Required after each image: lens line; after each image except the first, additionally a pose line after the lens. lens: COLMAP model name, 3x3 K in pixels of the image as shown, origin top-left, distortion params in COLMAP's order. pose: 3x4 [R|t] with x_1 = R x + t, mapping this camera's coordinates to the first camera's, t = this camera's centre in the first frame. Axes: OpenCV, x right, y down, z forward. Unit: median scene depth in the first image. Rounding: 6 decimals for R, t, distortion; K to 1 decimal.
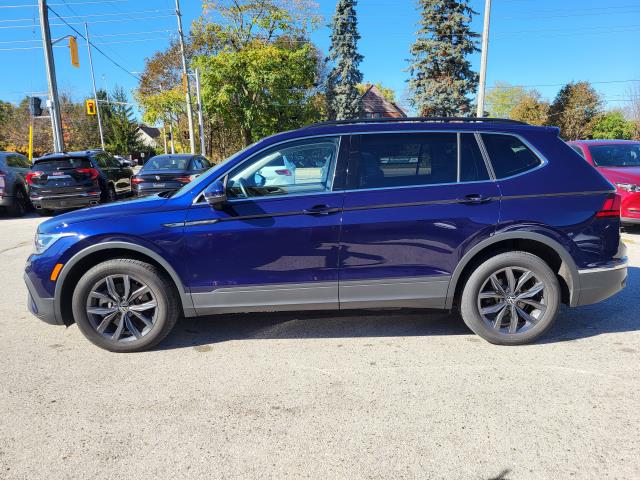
lens RADIAL K [[485.3, 0, 324.7], [0, 485.3, 244.3], [0, 0, 1]] dist [0.050675, -0.023745]
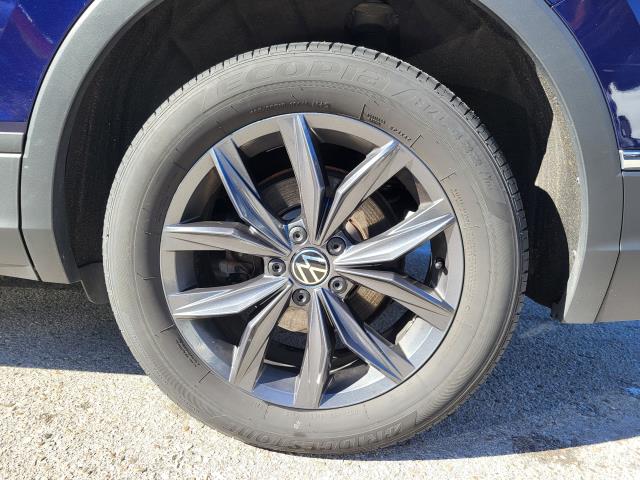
lens RADIAL K [[485.3, 0, 319.0], [0, 485.3, 236.4], [0, 0, 1]] dist [0.050675, -0.023745]
pose [[0.993448, 0.091259, -0.068791, 0.310533], [-0.087517, 0.994611, 0.055588, 0.066284], [0.073493, -0.049203, 0.996081, 0.597446]]
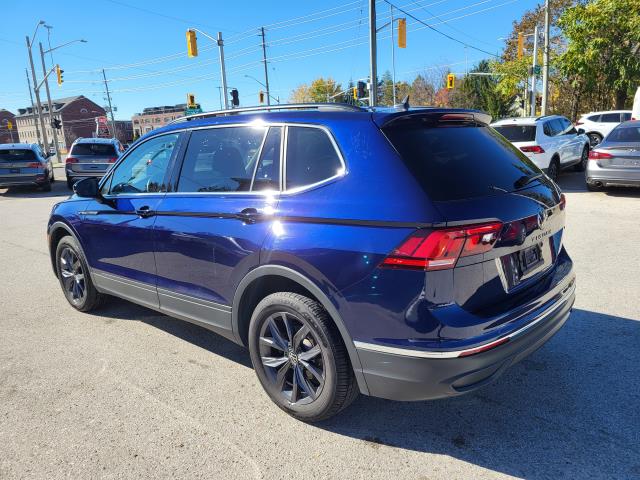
lens RADIAL K [[485.3, 0, 324.1], [0, 485.3, 250.1], [0, 0, 1]] dist [0.050675, -0.023745]
pose [[0.732278, 0.142938, -0.665836, 0.677021], [-0.094350, 0.989590, 0.108674, -0.098449], [0.674438, -0.016758, 0.738141, 0.387374]]
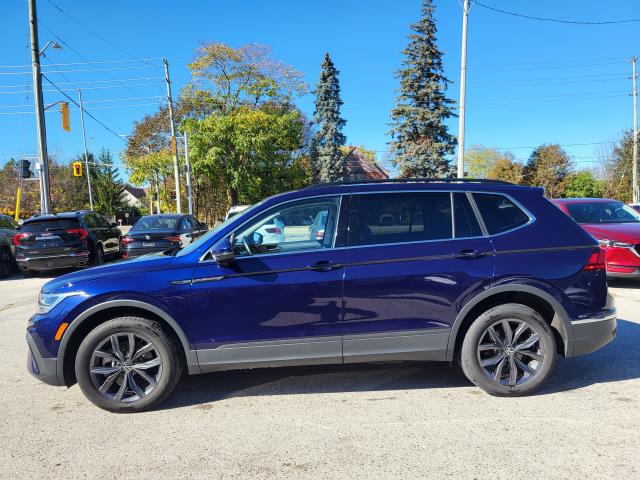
lens RADIAL K [[485.3, 0, 328.8], [0, 485.3, 248.1], [0, 0, 1]] dist [0.050675, -0.023745]
pose [[0.999134, -0.009983, 0.040389, -0.028815], [0.014375, 0.993833, -0.109953, 0.004238], [-0.039043, 0.110439, 0.993116, -0.024699]]
